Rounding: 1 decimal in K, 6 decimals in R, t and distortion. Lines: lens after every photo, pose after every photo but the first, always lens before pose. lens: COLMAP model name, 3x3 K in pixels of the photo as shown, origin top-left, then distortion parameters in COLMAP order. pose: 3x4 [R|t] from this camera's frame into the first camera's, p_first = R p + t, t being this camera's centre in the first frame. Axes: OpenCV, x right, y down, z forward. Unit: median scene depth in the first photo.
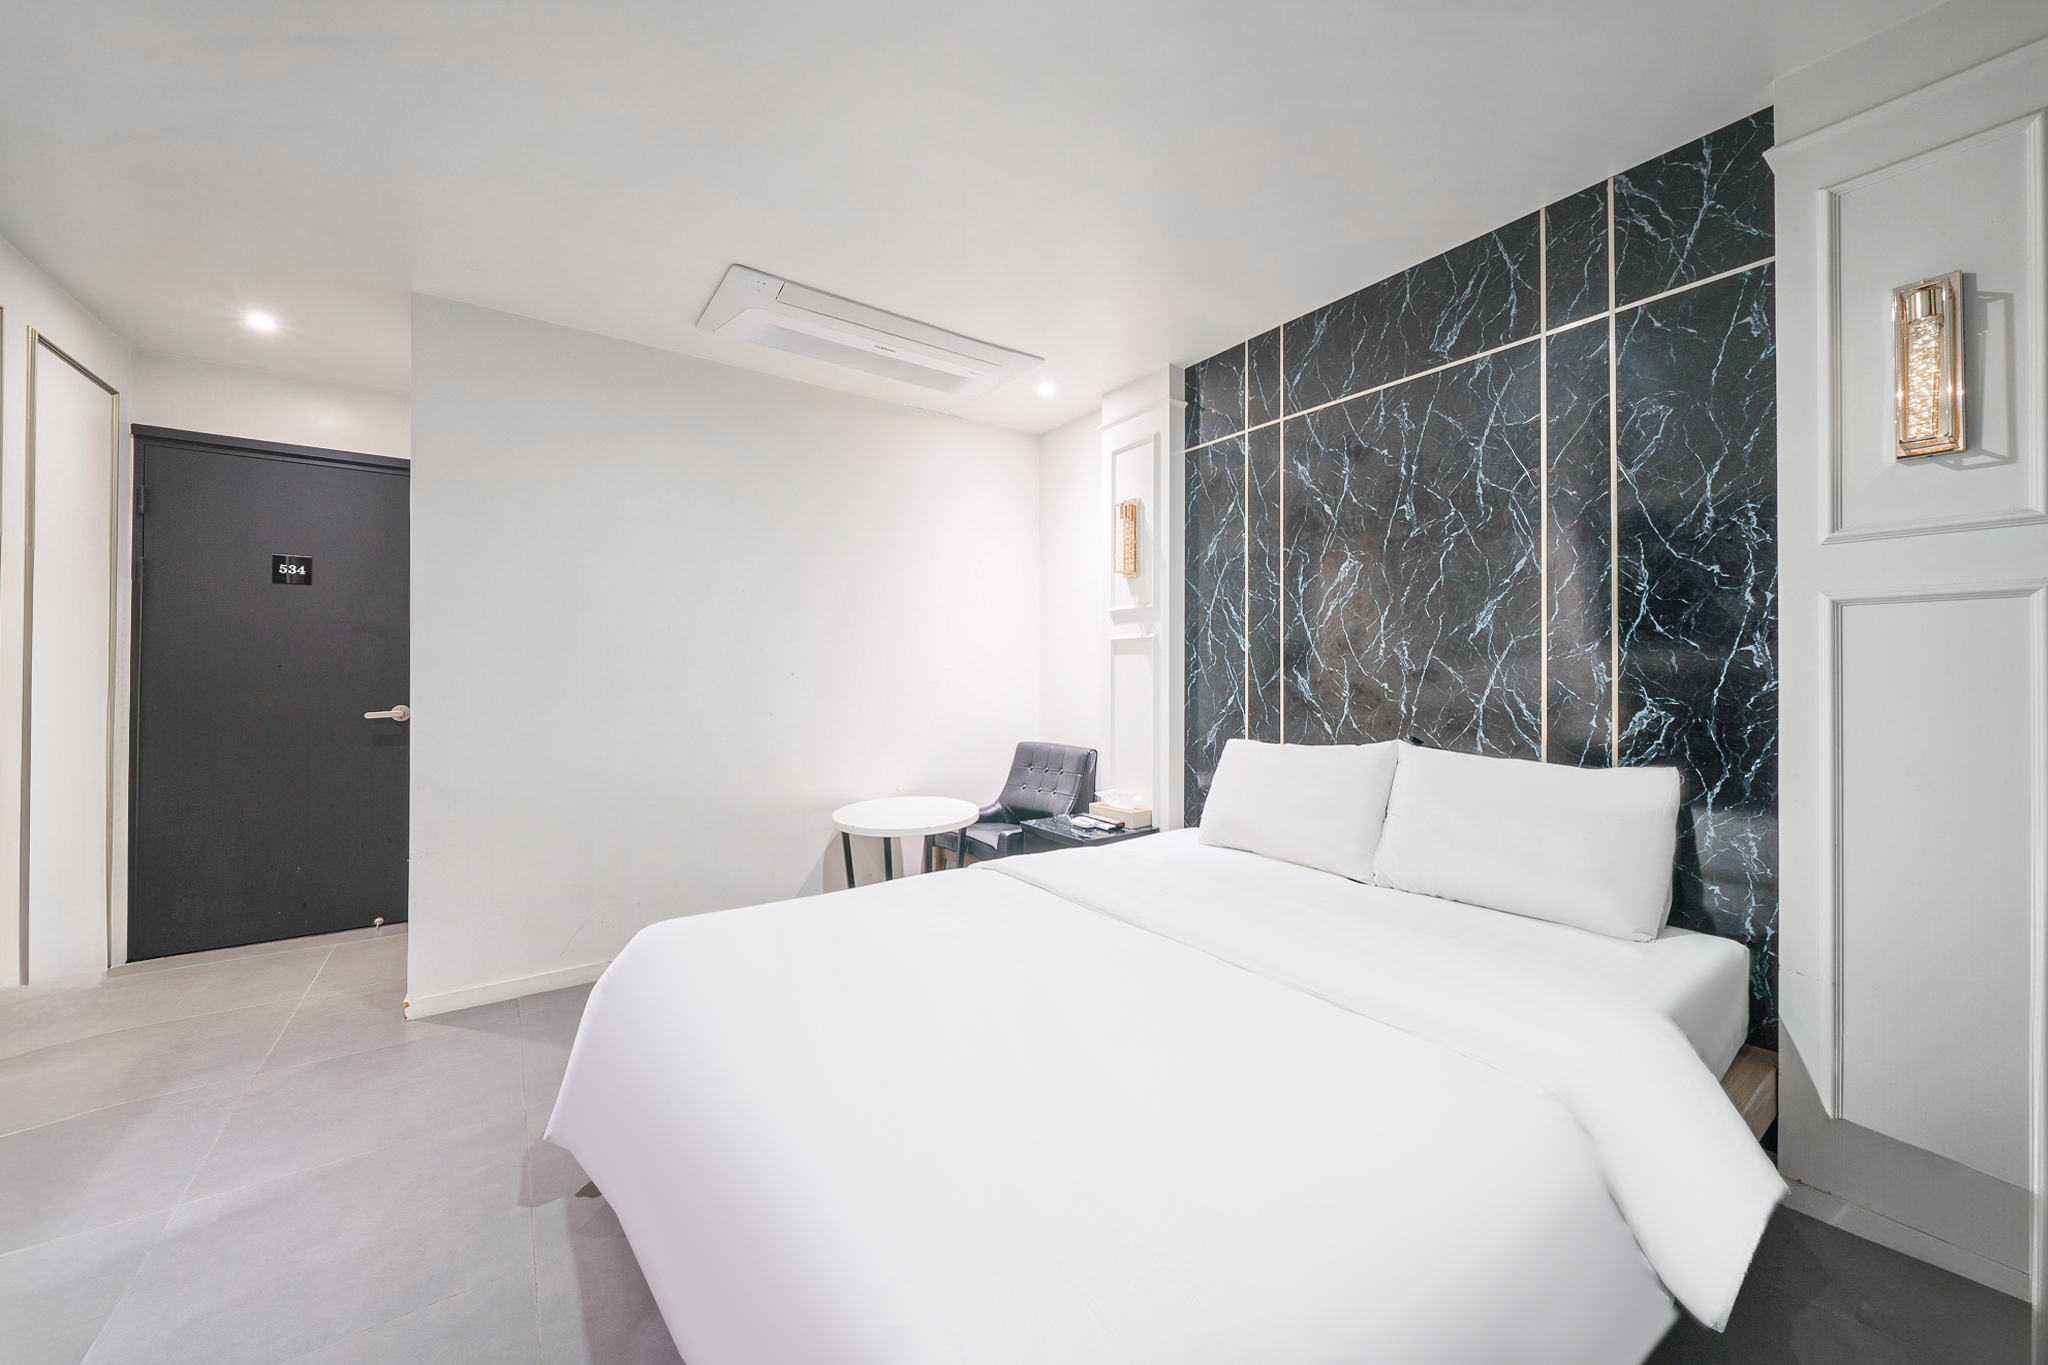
lens RADIAL K [[733.5, 0, 1061.5], [0, 733.5, 676.7], [0, 0, 1]] dist [-0.013663, 0.000026]
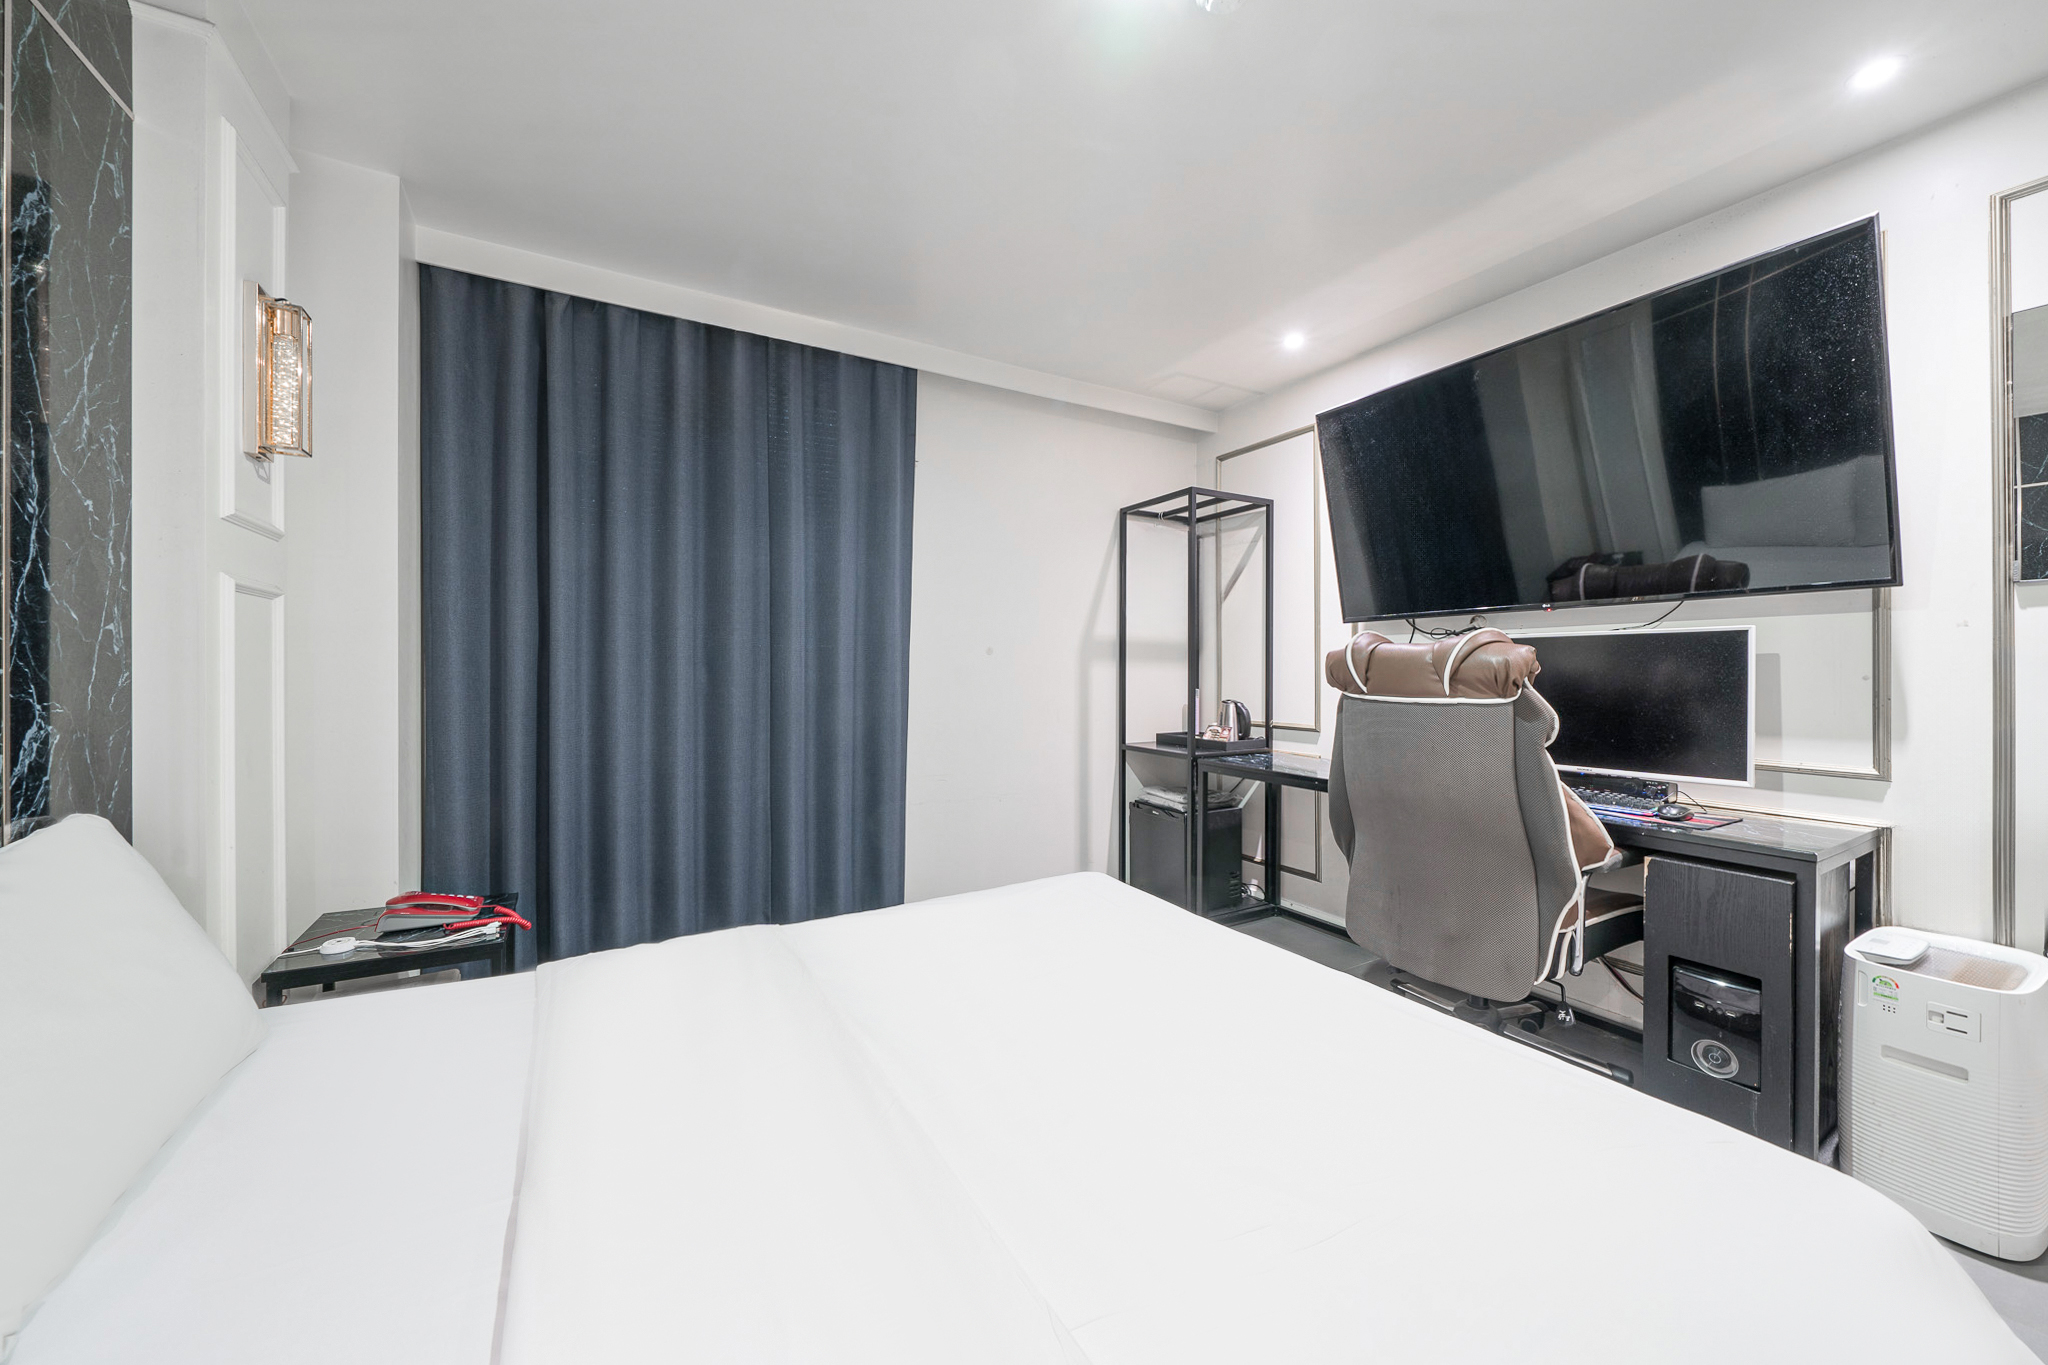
lens RADIAL K [[724.5, 0, 1026.5], [0, 724.5, 675.1], [0, 0, 1]] dist [0.020077, -0.000035]
pose [[-0.990633, -0.001761, 0.136541, -0.031879], [-0.000678, 0.999968, 0.007978, 0.000606], [-0.136551, 0.007810, -0.990602, 1.153858]]
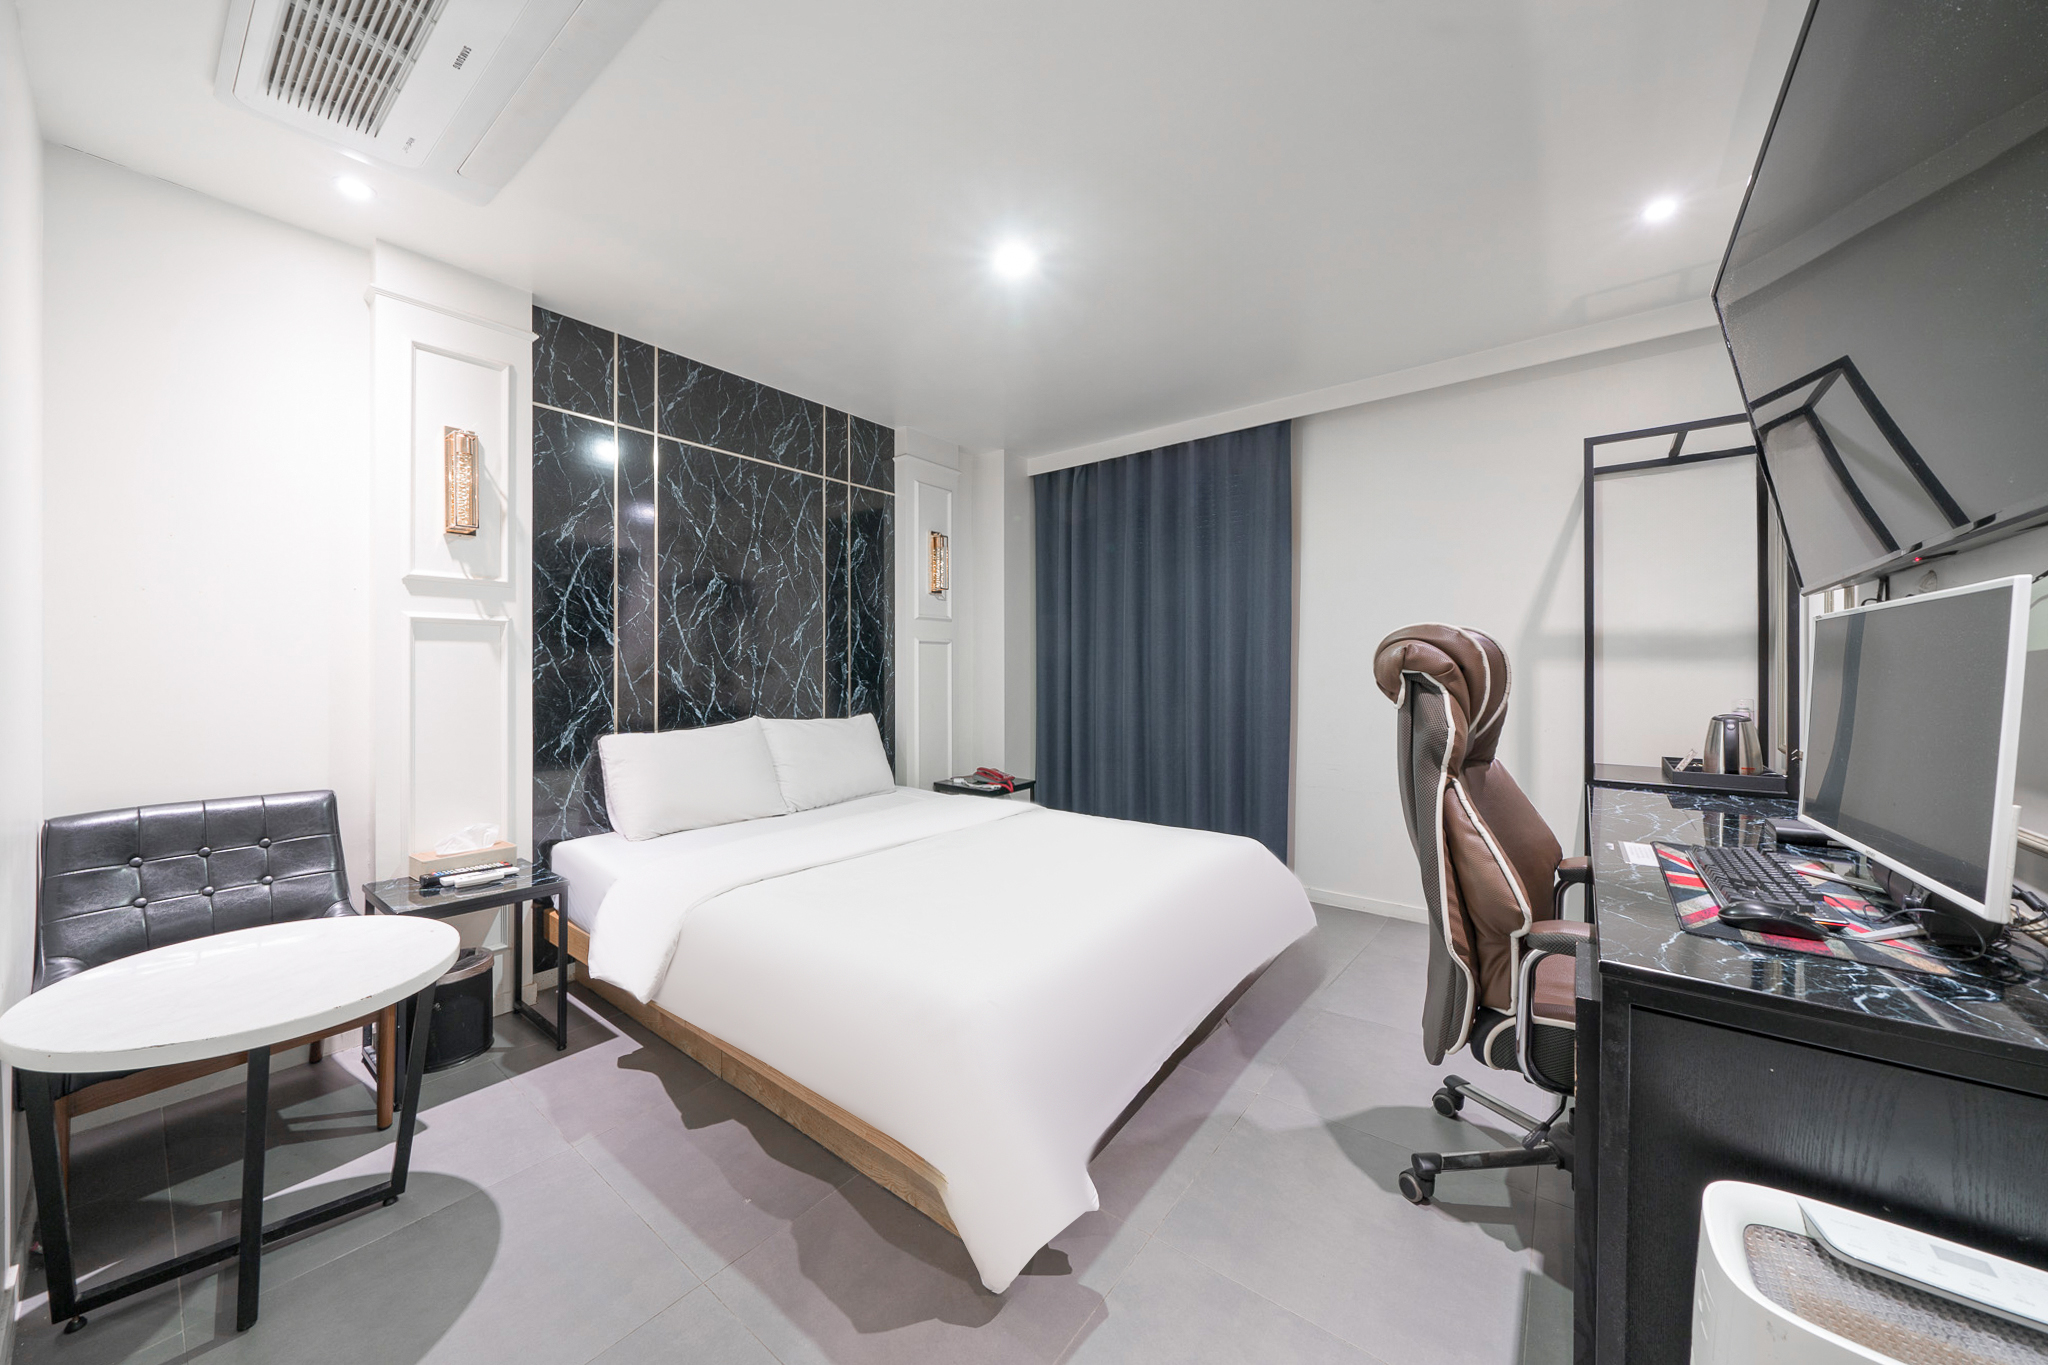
lens RADIAL K [[711.9, 0, 1031.2], [0, 711.9, 671.3], [0, 0, 1]] dist [0.000027, 0.000064]
pose [[-0.275383, -0.002744, 0.961331, -0.976536], [0.000706, 0.999995, 0.003057, -0.002859], [-0.961334, 0.001520, -0.275380, 0.847893]]
